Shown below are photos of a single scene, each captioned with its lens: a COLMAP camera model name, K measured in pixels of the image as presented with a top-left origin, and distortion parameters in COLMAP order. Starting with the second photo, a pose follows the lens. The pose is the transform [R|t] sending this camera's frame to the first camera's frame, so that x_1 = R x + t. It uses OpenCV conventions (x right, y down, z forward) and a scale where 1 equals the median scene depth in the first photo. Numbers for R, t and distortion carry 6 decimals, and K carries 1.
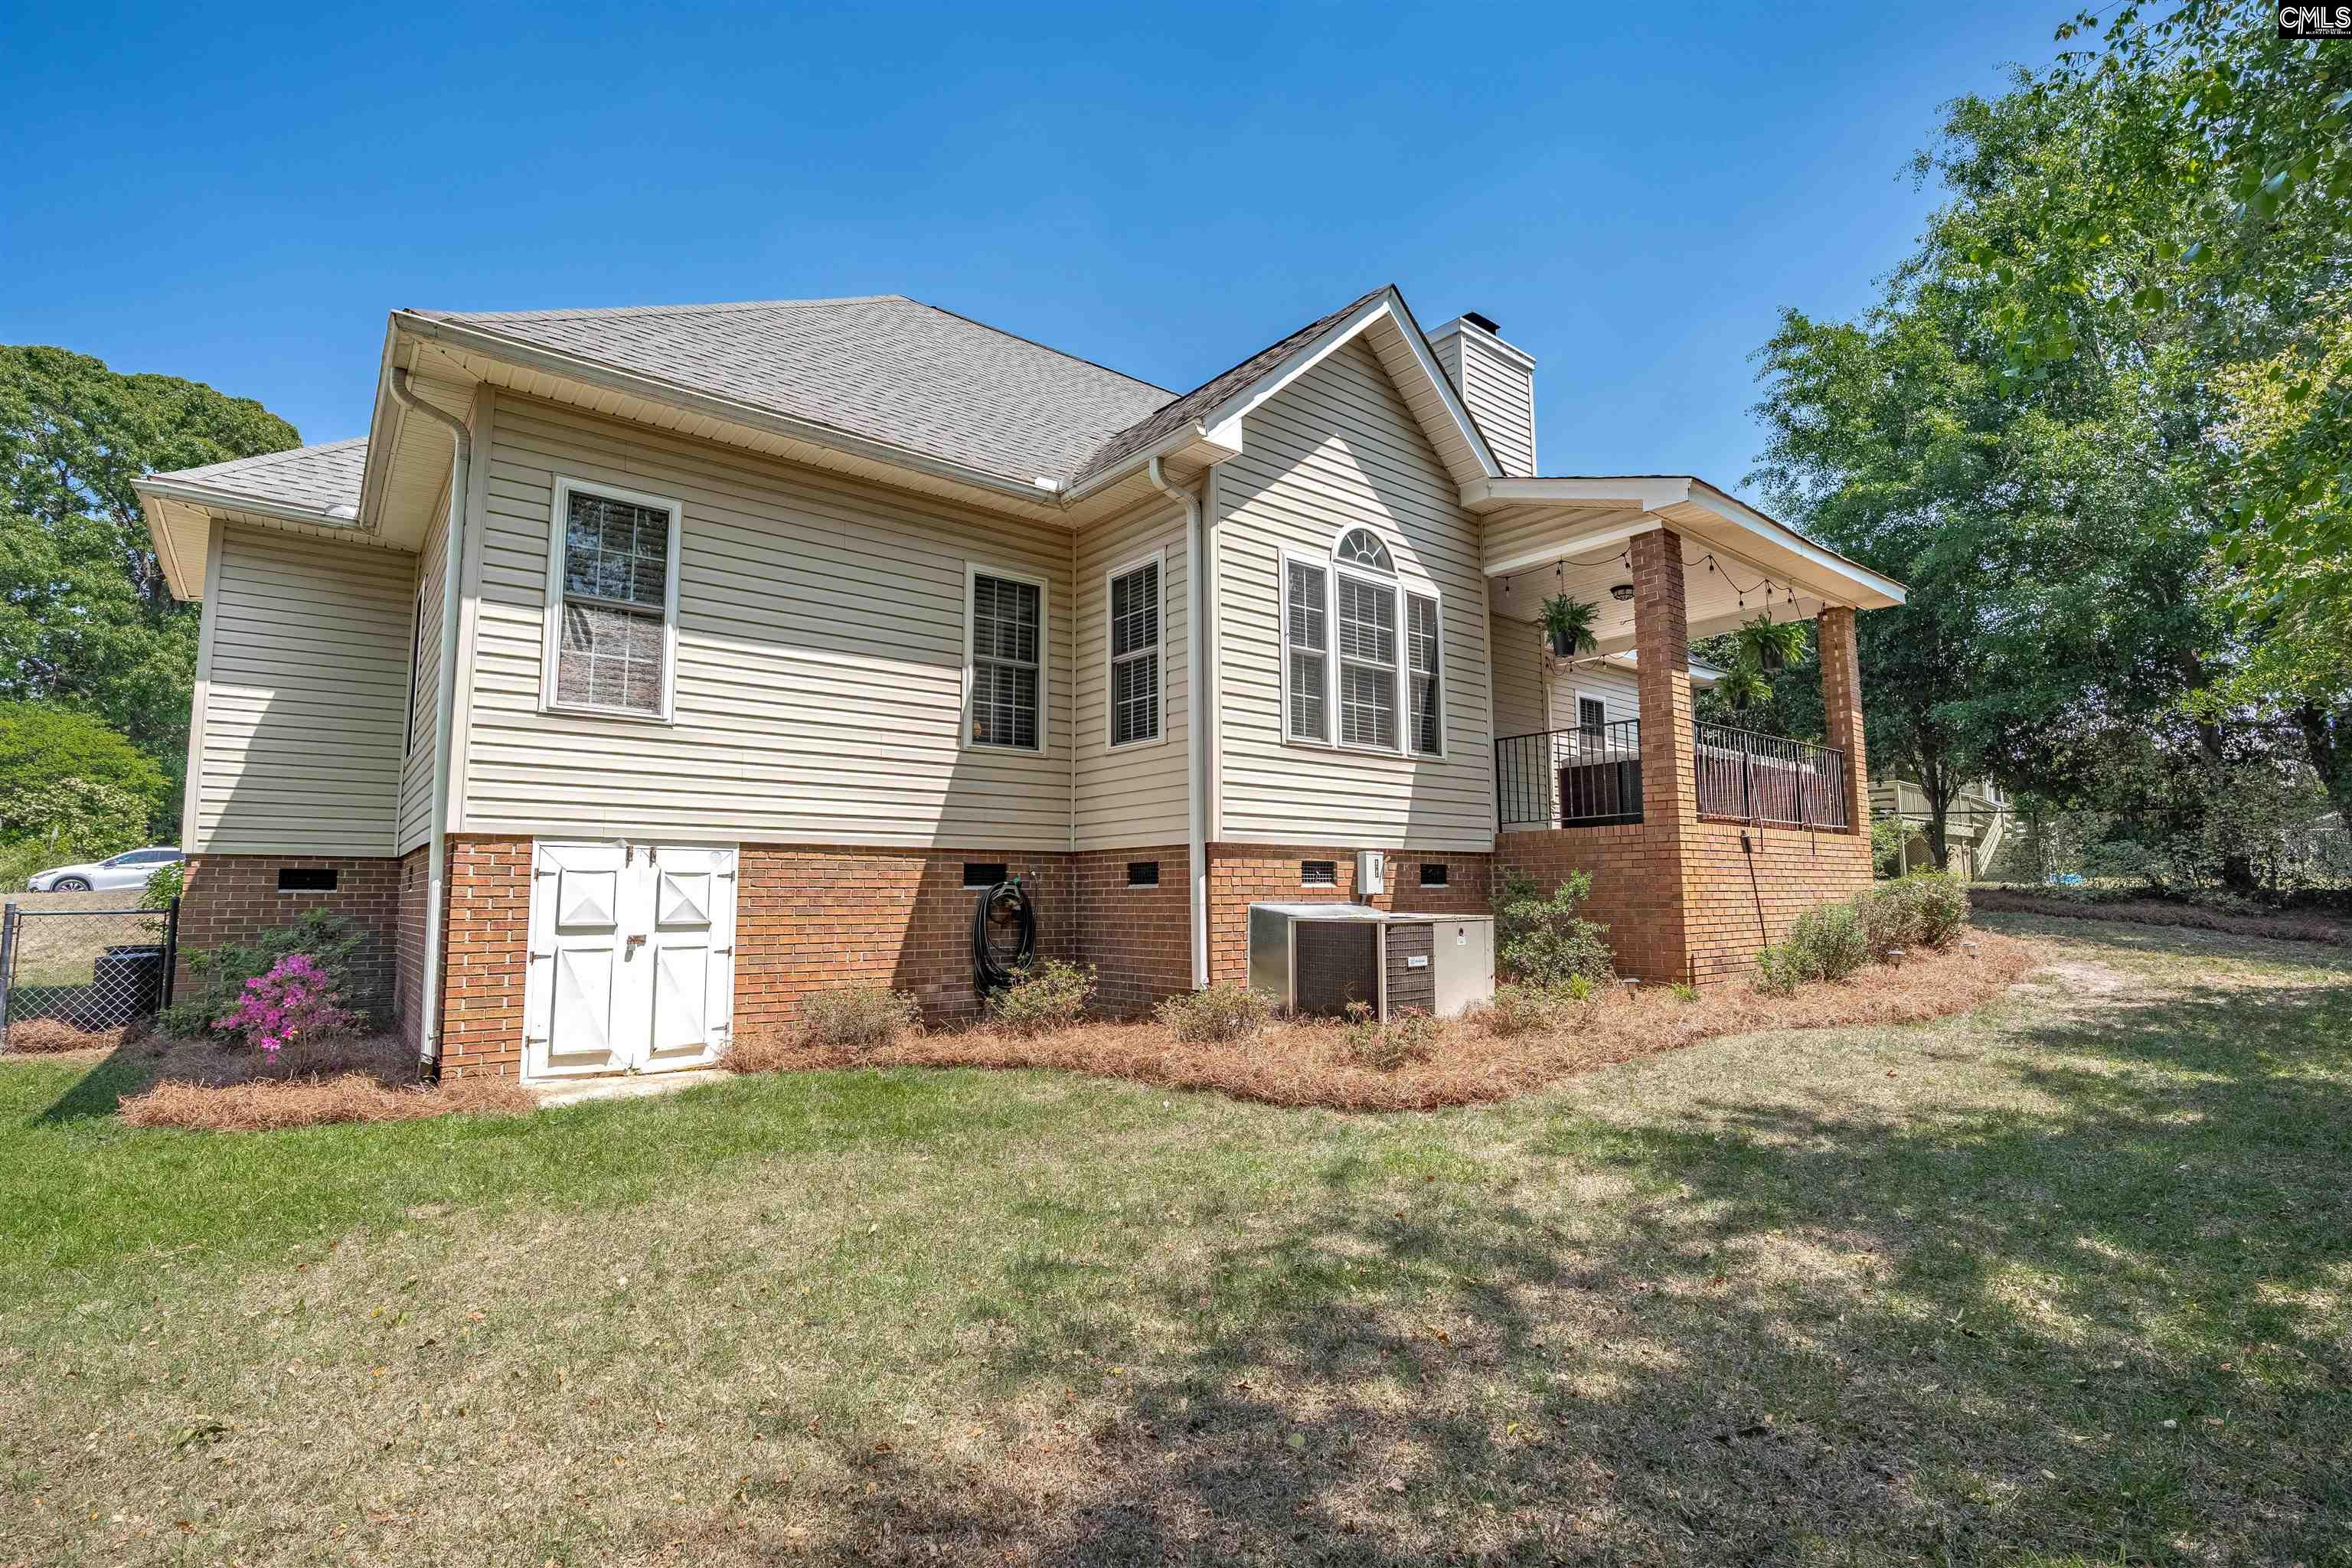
lens RADIAL K [[1102.7, 0, 1173.9], [0, 1102.7, 776.9], [0, 0, 1]] dist [-0.054614, 0.026583]
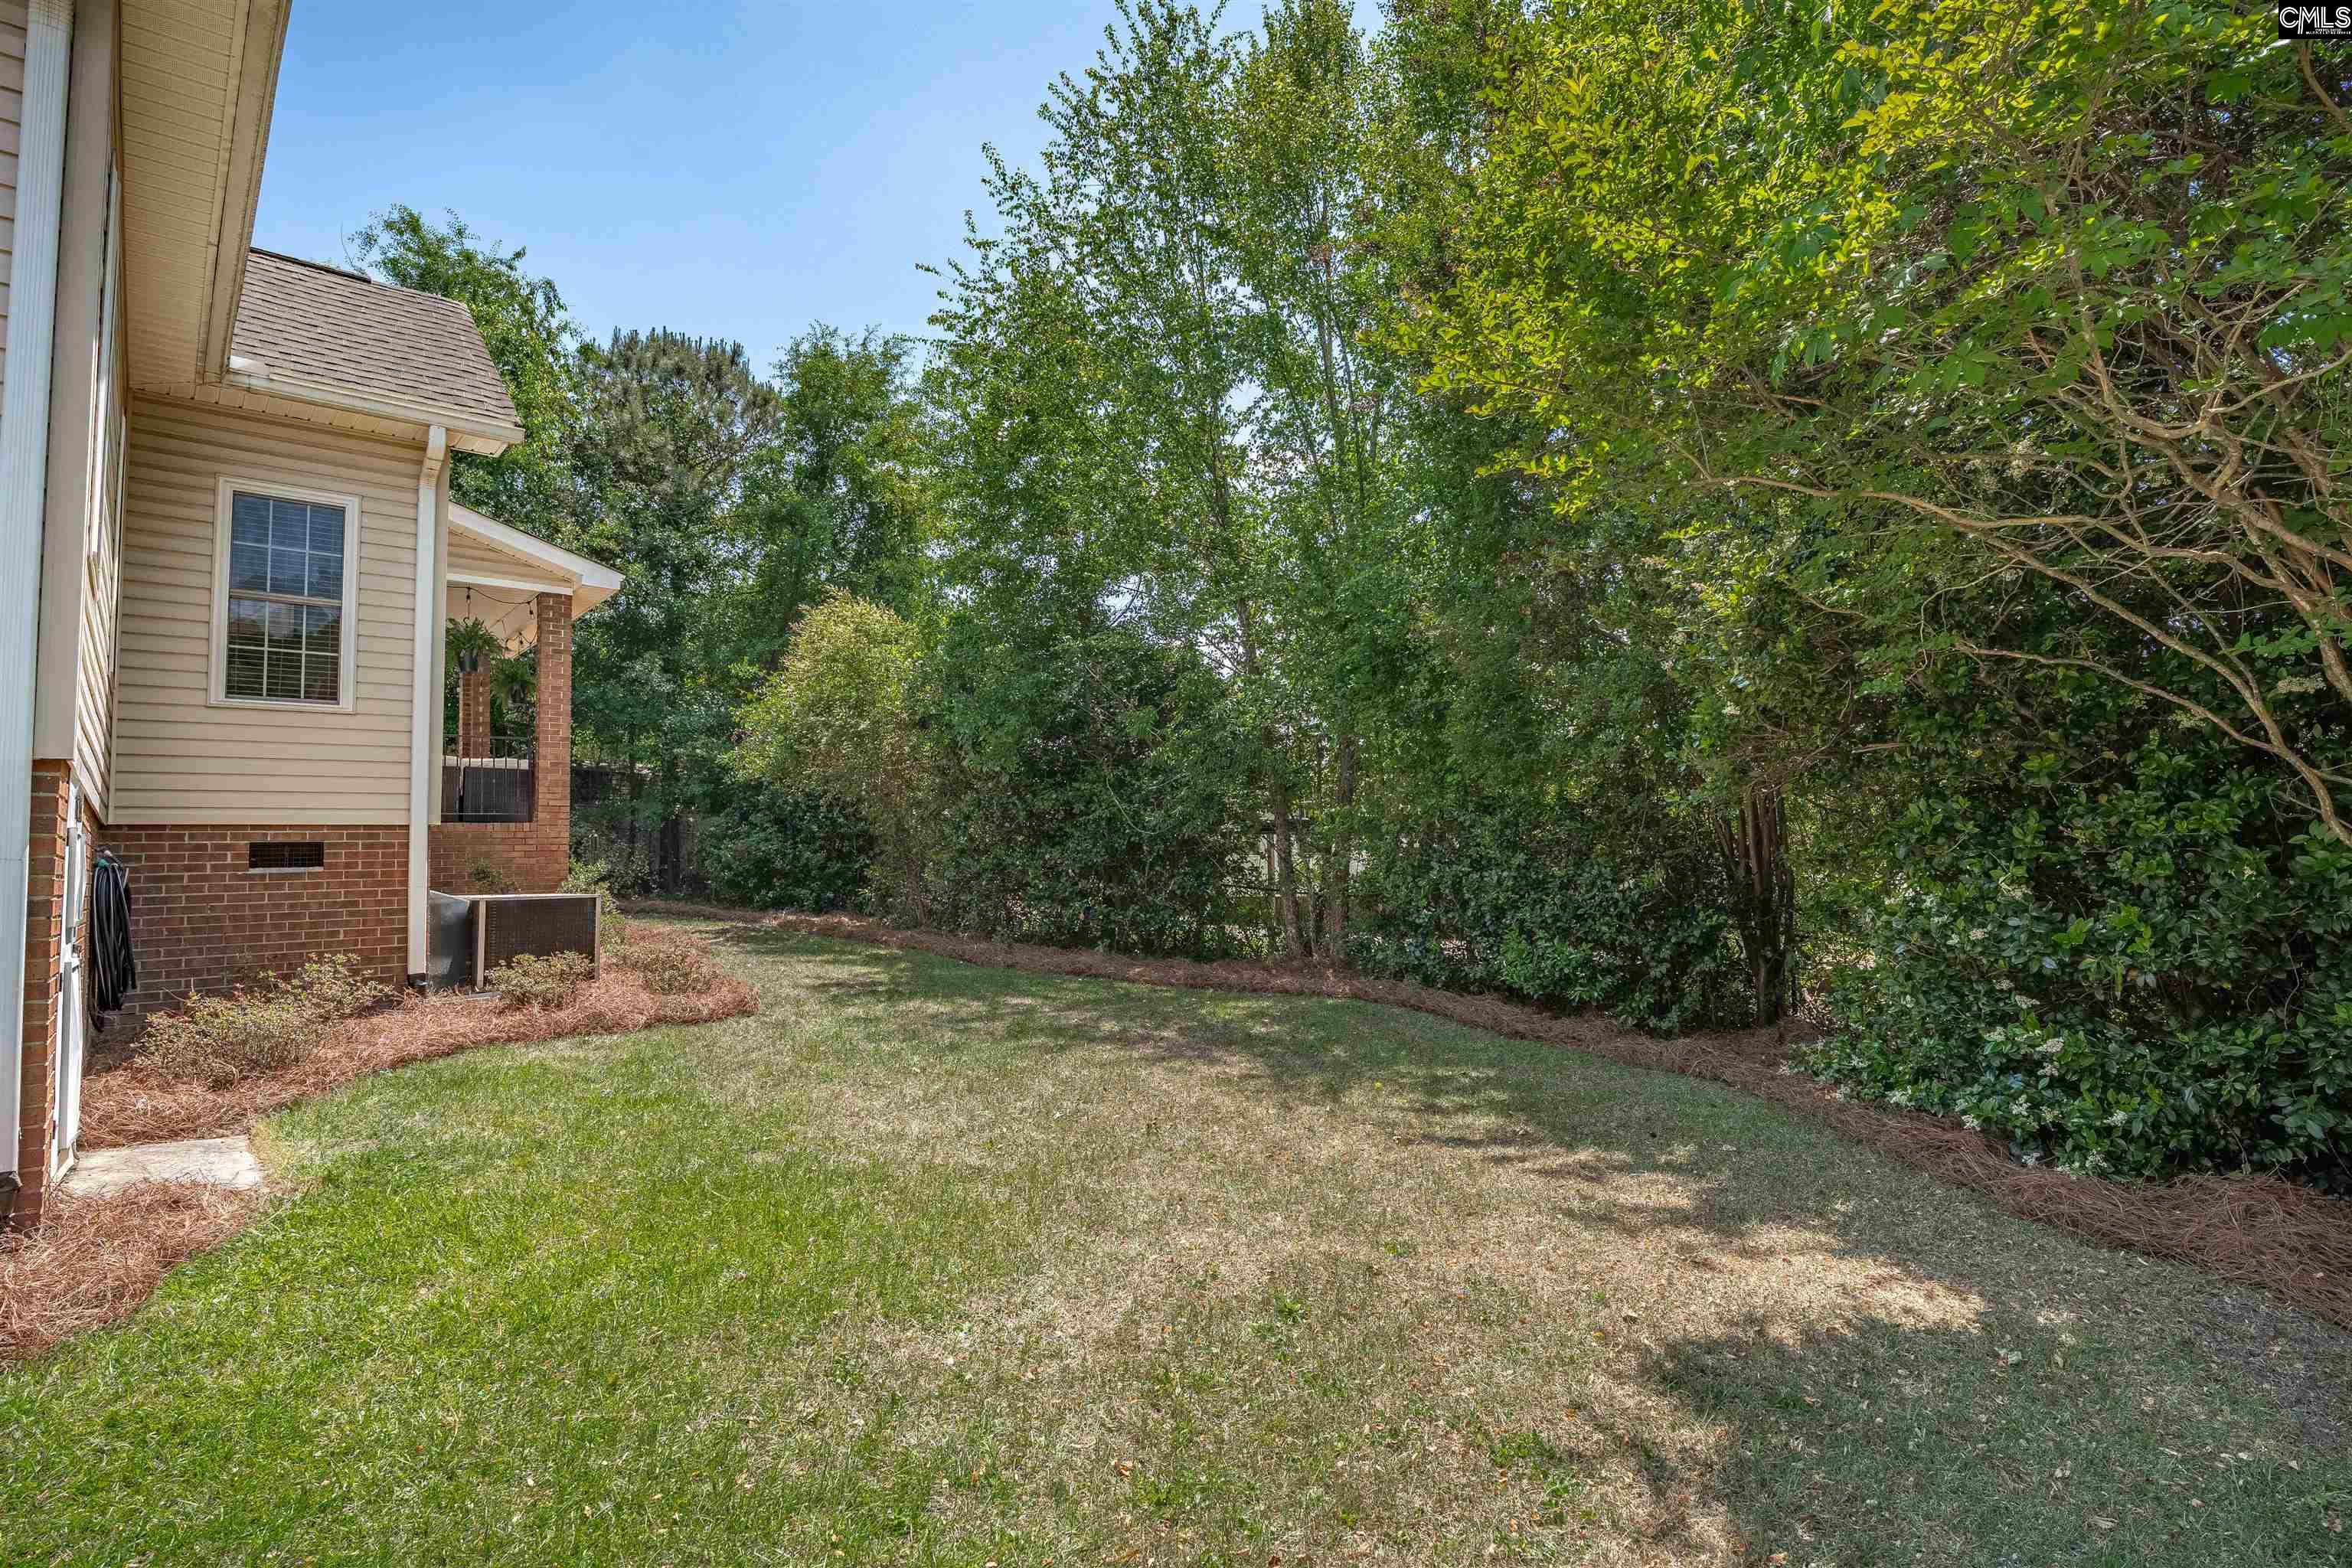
lens RADIAL K [[1102.7, 0, 1173.9], [0, 1102.7, 776.9], [0, 0, 1]] dist [-0.054614, 0.026583]
pose [[-0.073021, 0.077003, 0.994353, -0.926807], [-0.075859, 0.993698, -0.082523, 0.043804], [-0.994441, -0.081456, -0.066719, 0.371464]]
